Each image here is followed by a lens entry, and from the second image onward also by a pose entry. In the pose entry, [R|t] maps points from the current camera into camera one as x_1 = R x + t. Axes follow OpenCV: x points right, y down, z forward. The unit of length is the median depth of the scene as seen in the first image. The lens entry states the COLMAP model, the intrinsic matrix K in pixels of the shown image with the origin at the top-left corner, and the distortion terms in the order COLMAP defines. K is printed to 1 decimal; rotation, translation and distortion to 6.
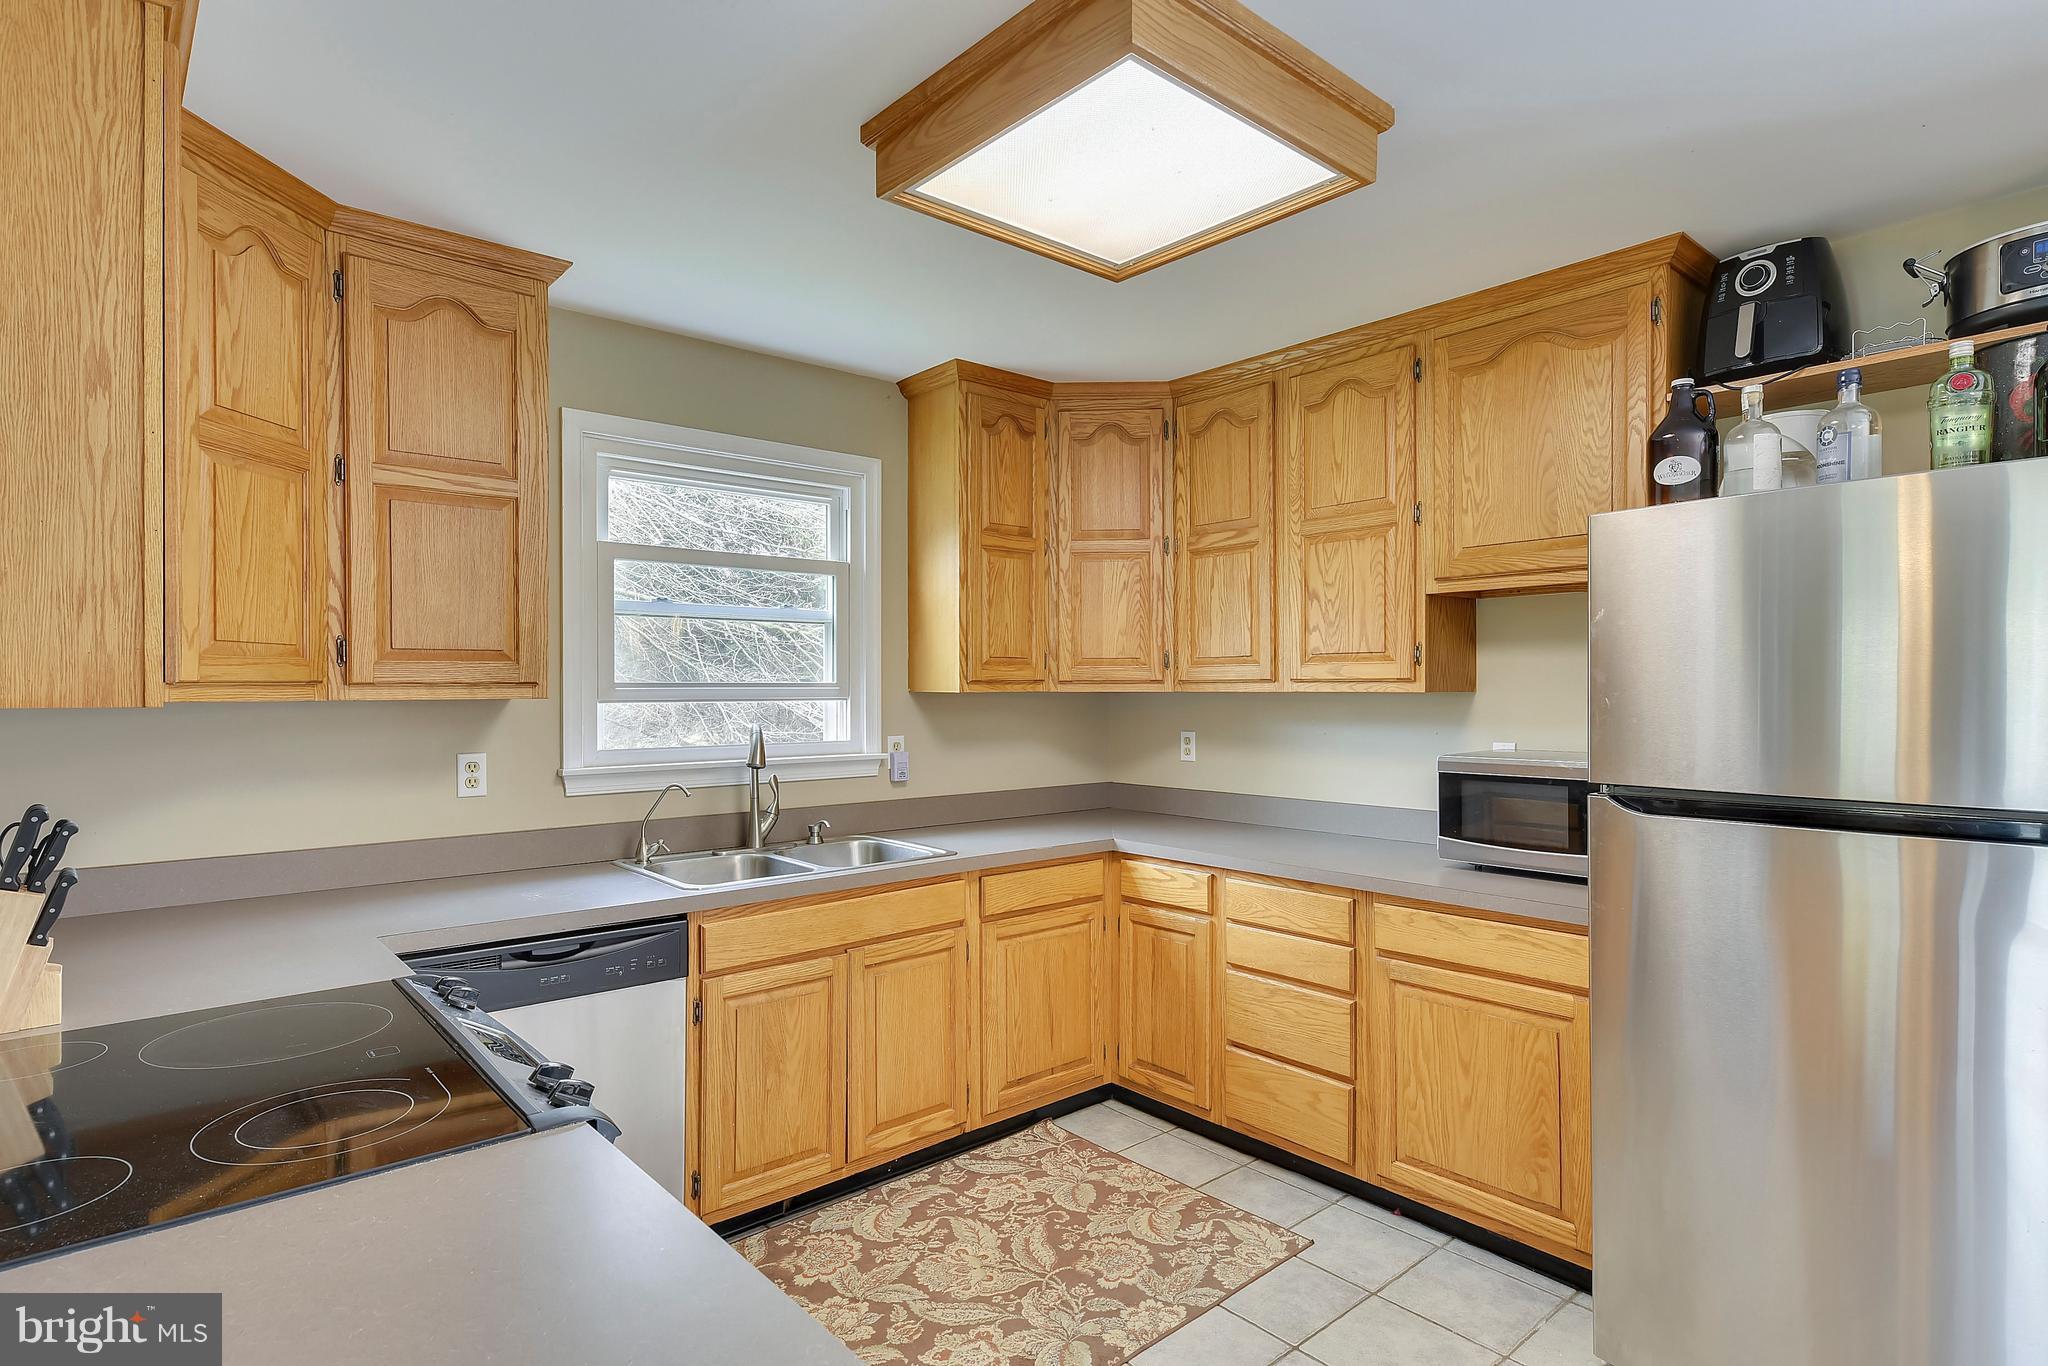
lens RADIAL K [[1077.9, 0, 1025.4], [0, 1077.9, 689.2], [0, 0, 1]] dist [0.017781, 0.002216]
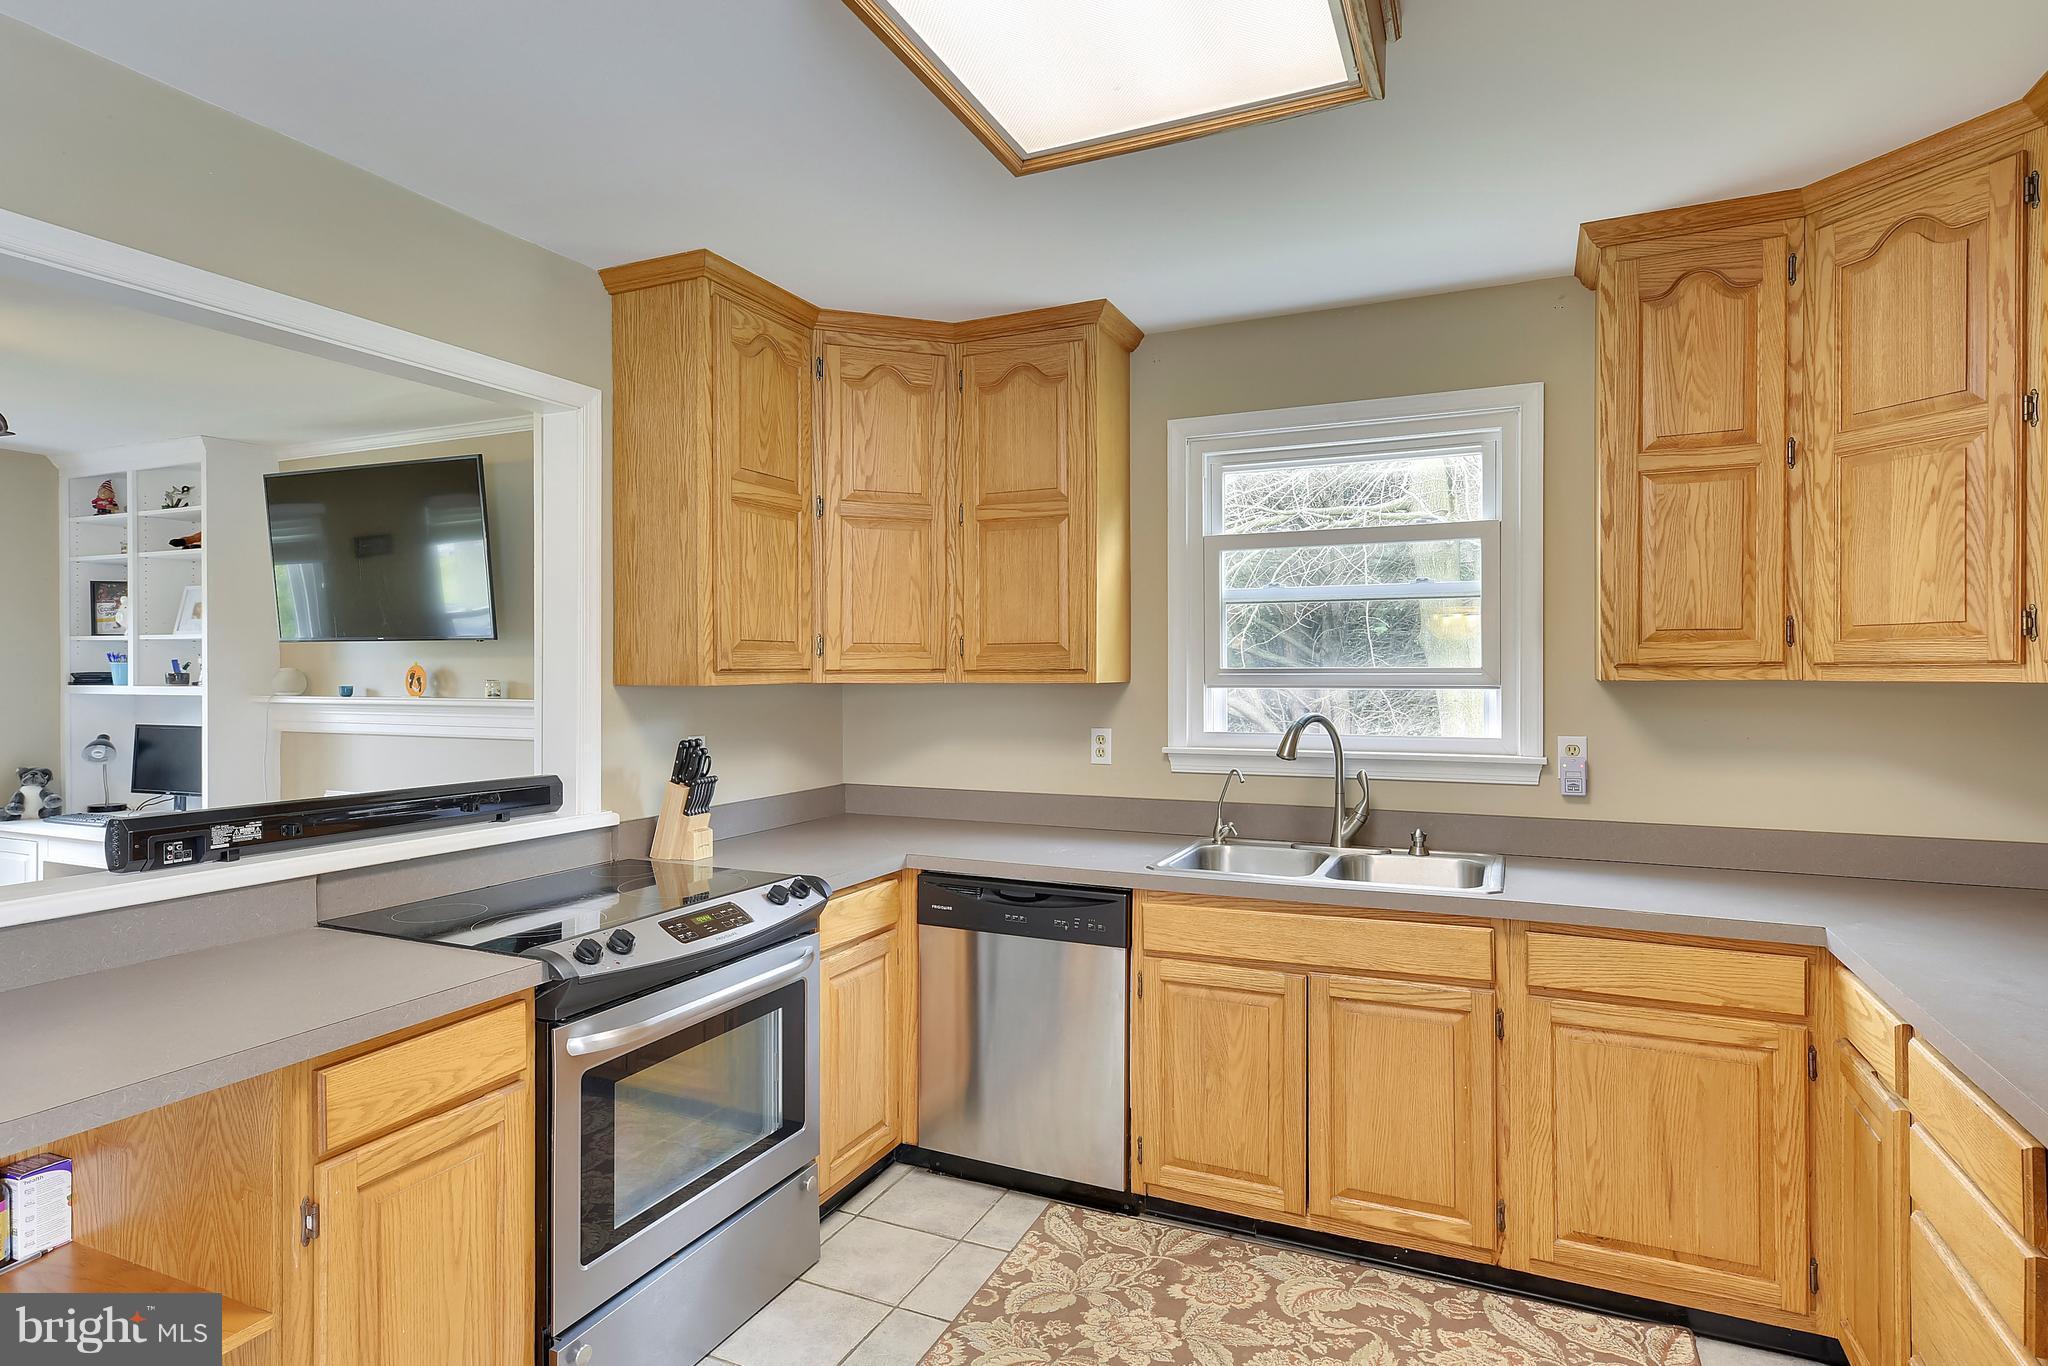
lens RADIAL K [[1044.8, 0, 1064.5], [0, 1044.8, 681.7], [0, 0, 1]] dist [0.008744, 0.000775]
pose [[0.432489, 0.009812, -0.901586, 0.463801], [-0.000601, 0.999944, 0.010595, -0.003728], [0.901639, -0.004041, 0.432470, 0.408266]]
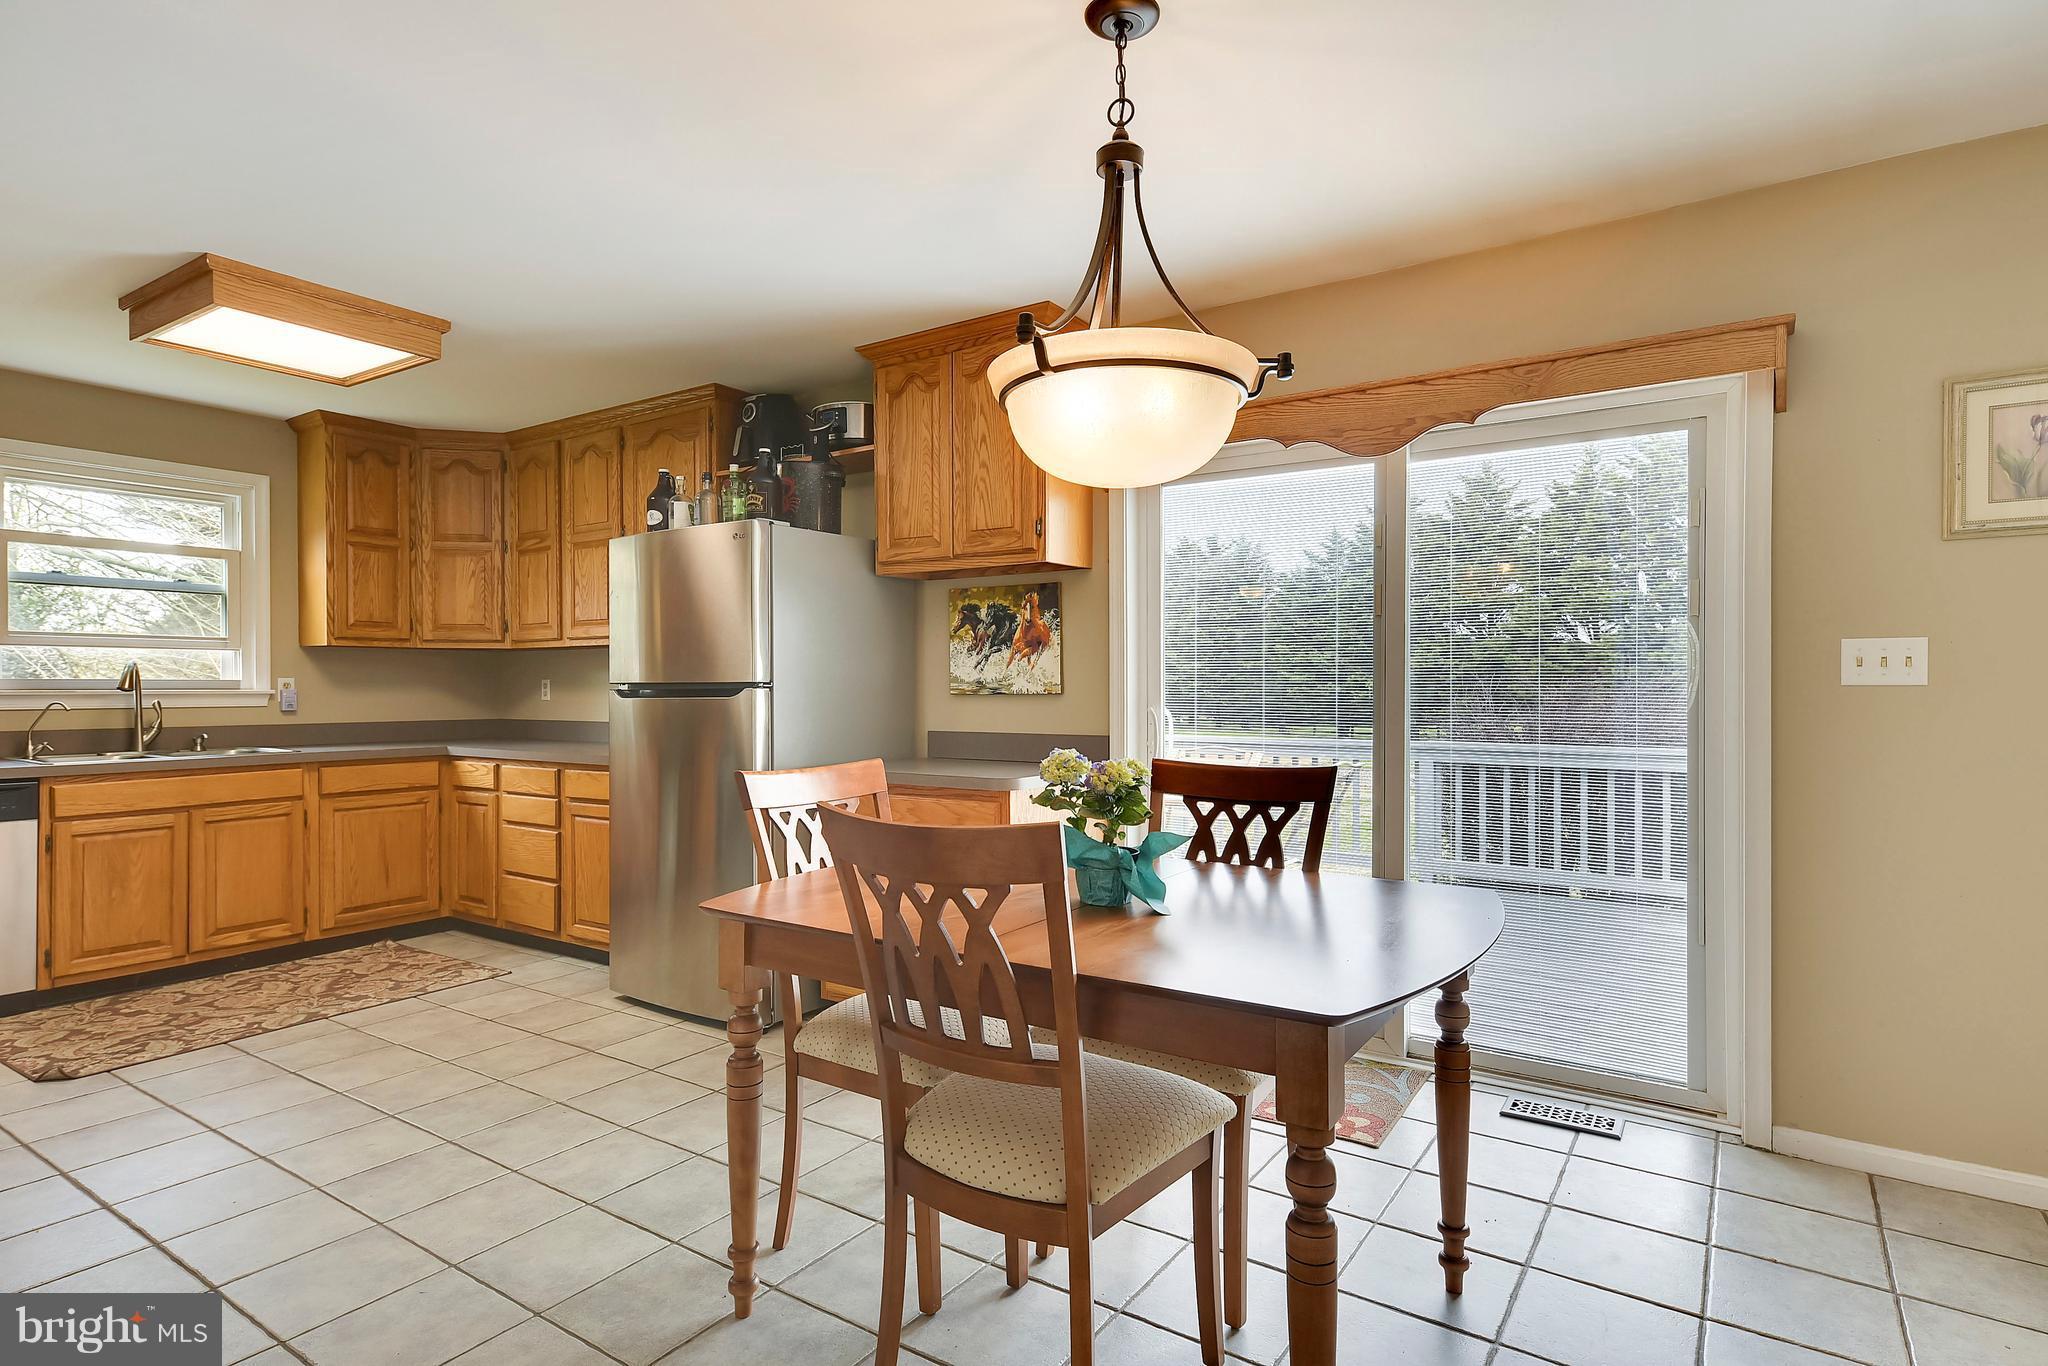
lens RADIAL K [[1077.9, 0, 1025.4], [0, 1077.9, 689.2], [0, 0, 1]] dist [0.017781, 0.002216]
pose [[0.967297, 0.000924, 0.253646, 0.512693], [-0.001220, 0.999999, 0.001007, 0.064271], [-0.253644, -0.001284, 0.967297, -0.673718]]
